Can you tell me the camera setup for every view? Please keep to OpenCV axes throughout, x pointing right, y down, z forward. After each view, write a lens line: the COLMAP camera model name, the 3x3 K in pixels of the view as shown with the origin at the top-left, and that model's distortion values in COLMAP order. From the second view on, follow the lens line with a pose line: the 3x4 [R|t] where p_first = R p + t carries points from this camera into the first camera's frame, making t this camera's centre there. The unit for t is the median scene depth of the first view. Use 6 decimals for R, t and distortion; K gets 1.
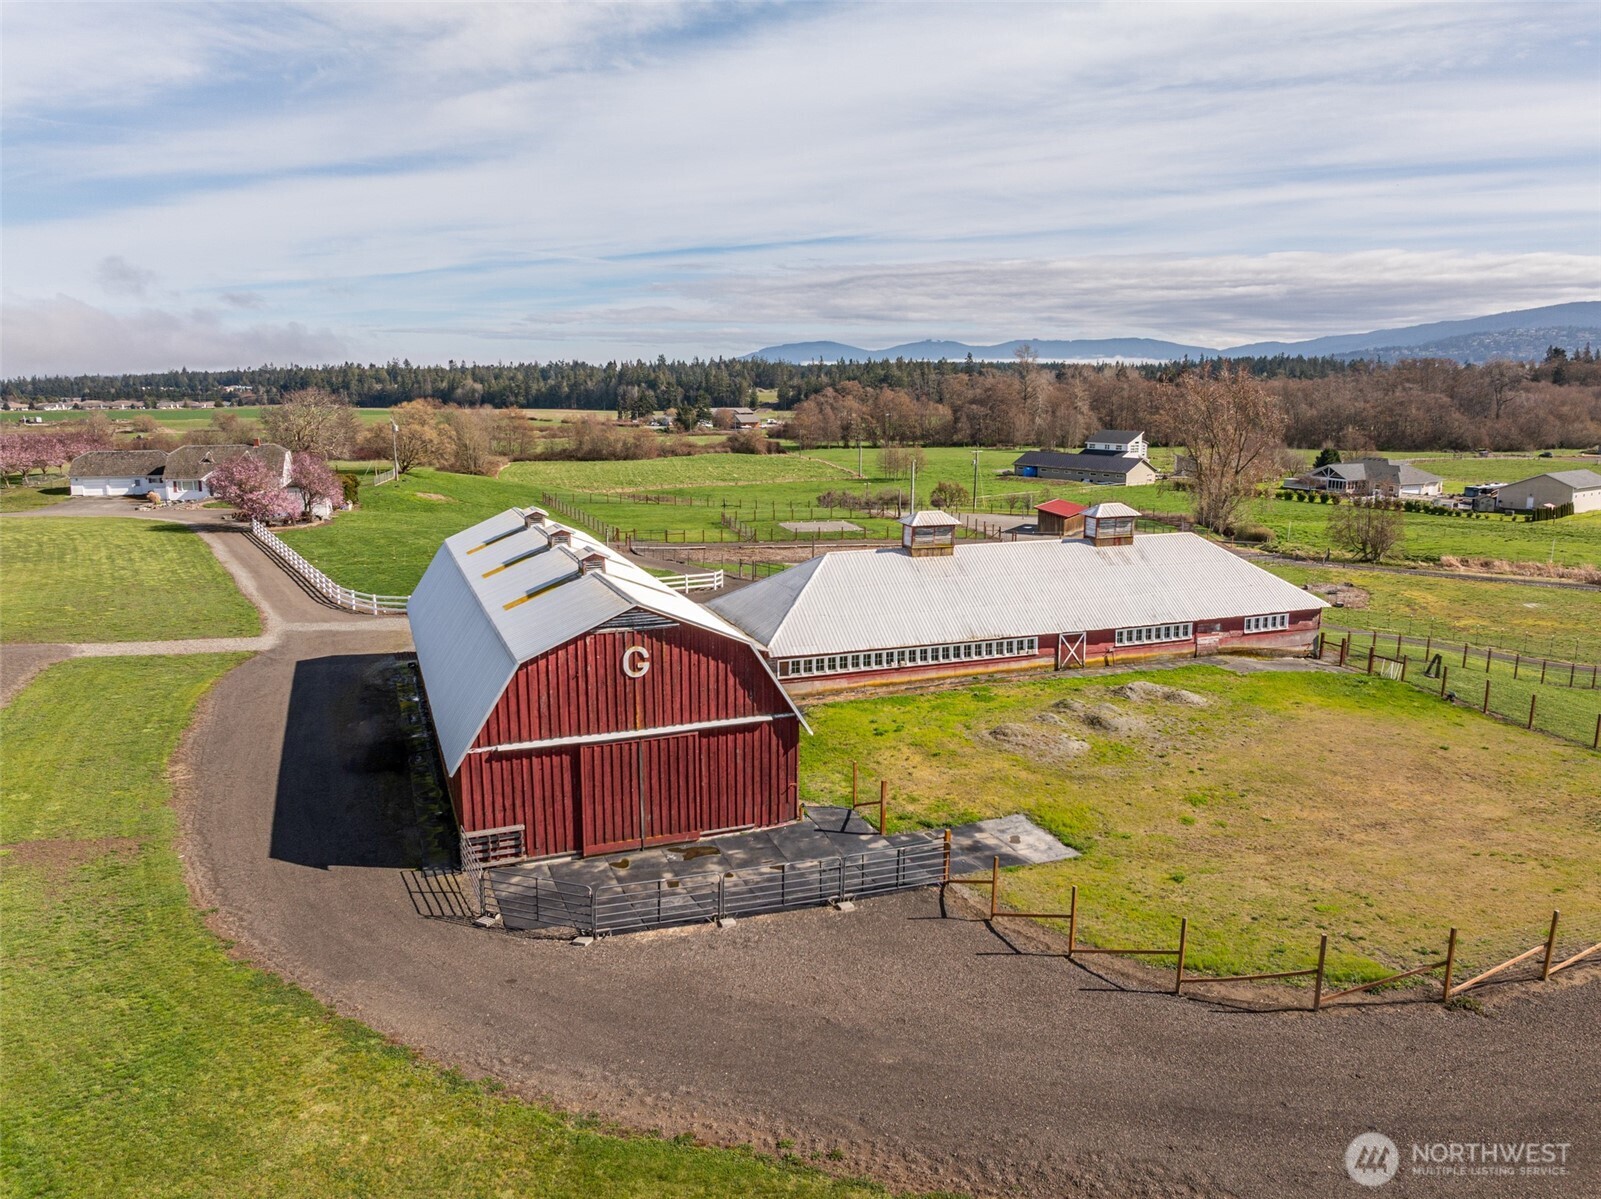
lens RADIAL K [[1137.1, 0, 800.5], [0, 1137.1, 599.5], [0, 0, 1]] dist [-0.000235, -0.004986]
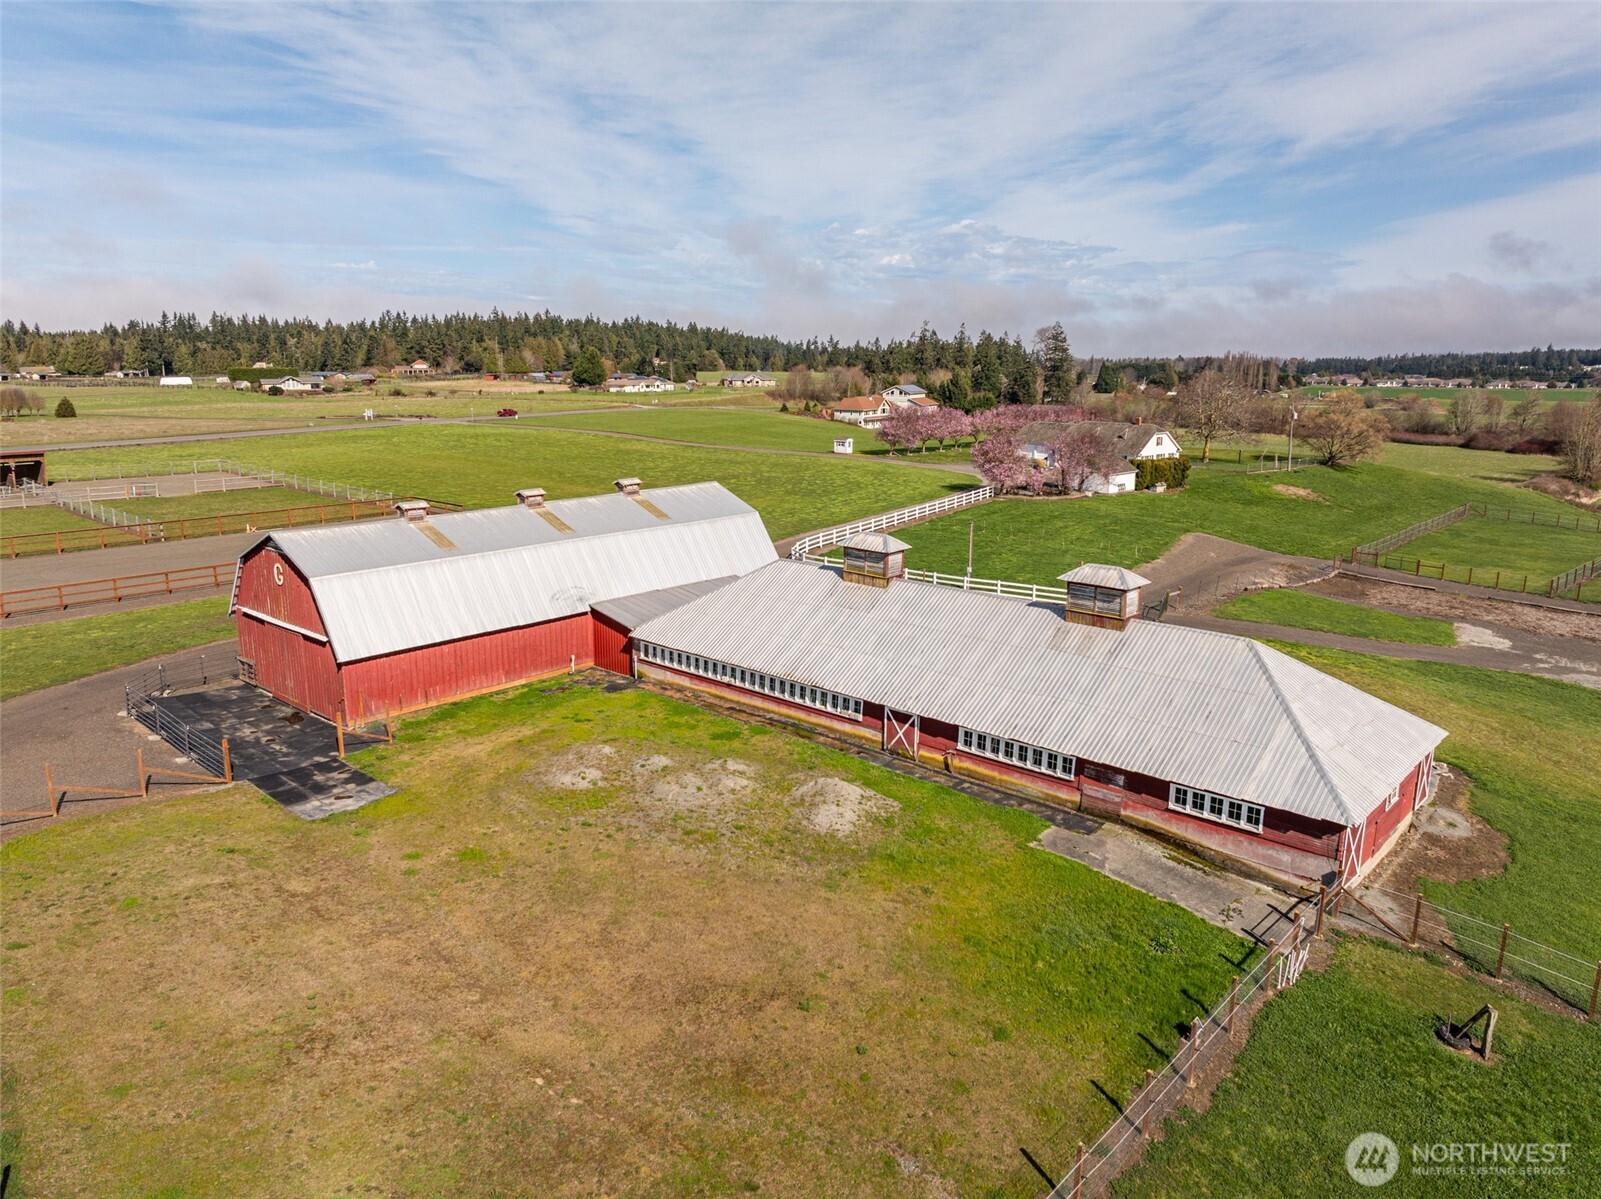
lens RADIAL K [[1121.8, 0, 787.5], [0, 1121.8, 603.5], [0, 0, 1]] dist [-0.024692, 0.014498]
pose [[0.422579, 0.192851, -0.885570, 0.857747], [-0.168413, 0.976791, 0.132353, -0.128537], [0.890541, 0.093212, 0.445250, 0.572828]]
